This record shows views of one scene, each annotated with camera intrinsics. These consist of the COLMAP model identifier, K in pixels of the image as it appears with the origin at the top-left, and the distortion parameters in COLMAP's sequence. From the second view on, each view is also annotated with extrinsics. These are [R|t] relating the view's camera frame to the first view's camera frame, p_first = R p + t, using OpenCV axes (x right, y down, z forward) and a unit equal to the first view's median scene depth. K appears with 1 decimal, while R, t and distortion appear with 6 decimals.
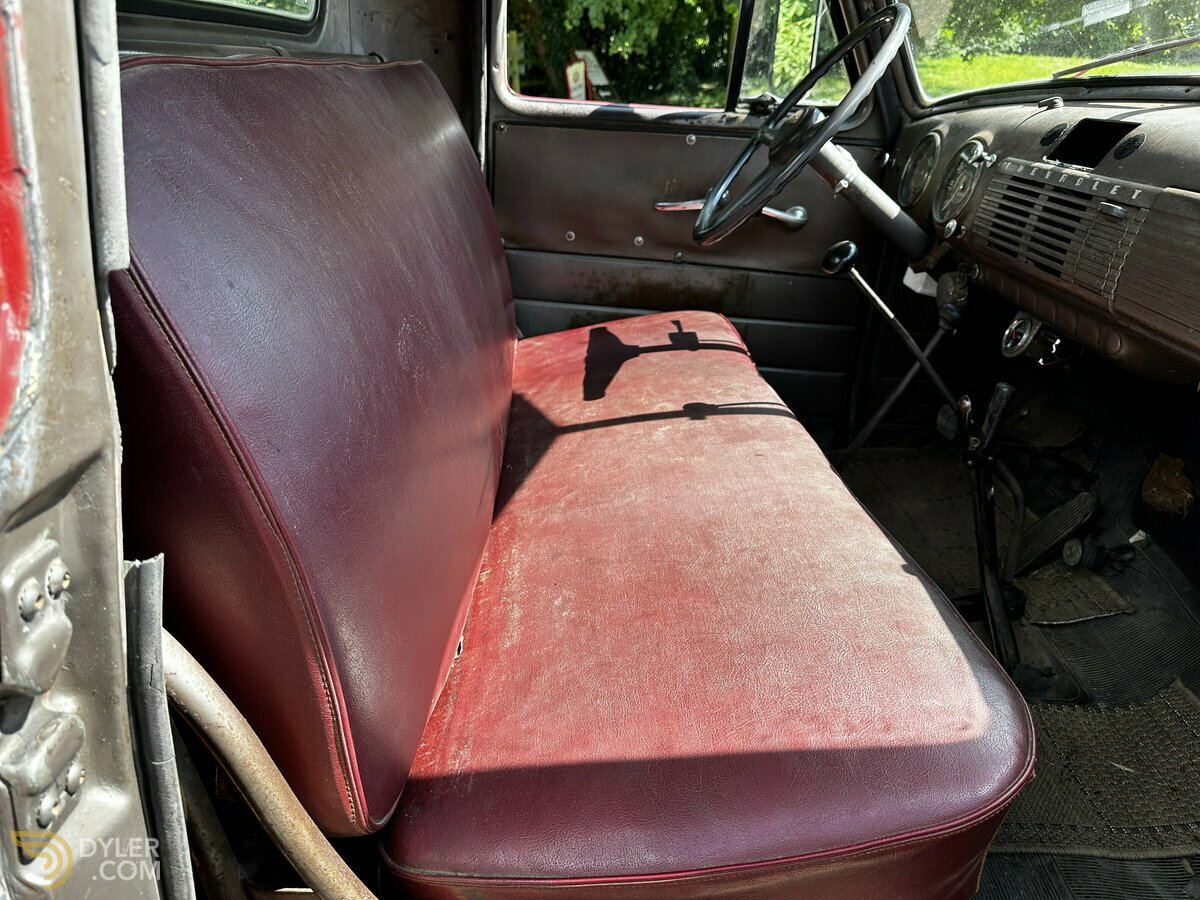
lens RADIAL K [[856.5, 0, 617.0], [0, 856.5, 447.4], [0, 0, 1]] dist [-0.007862, -0.003411]
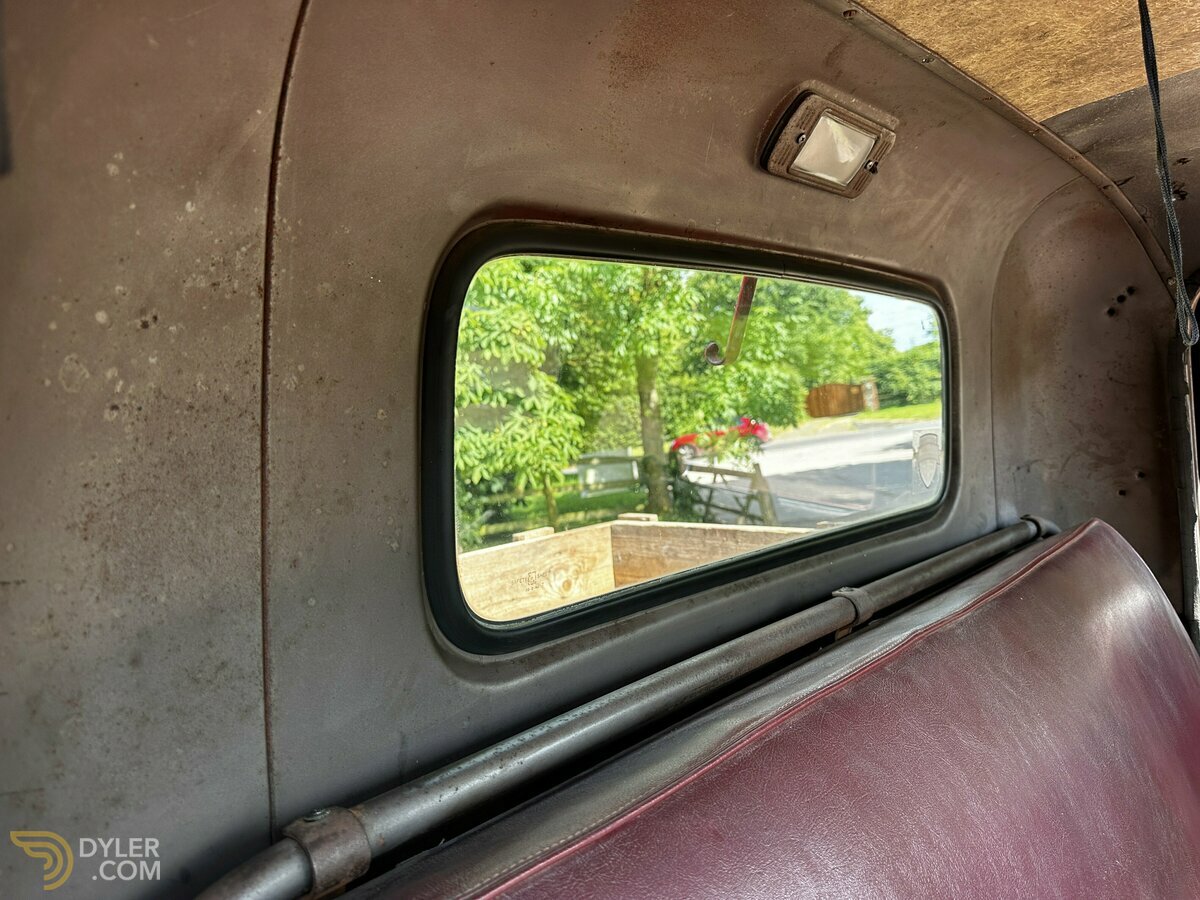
lens RADIAL K [[859.8, 0, 600.0], [0, 859.8, 450.0], [0, 0, 1]] dist [0.022798, -0.049387]
pose [[0.707000, -0.094831, -0.700826, 0.000419], [-0.172865, 0.937737, -0.301276, -0.201400], [0.685761, 0.334151, 0.646587, 0.184467]]
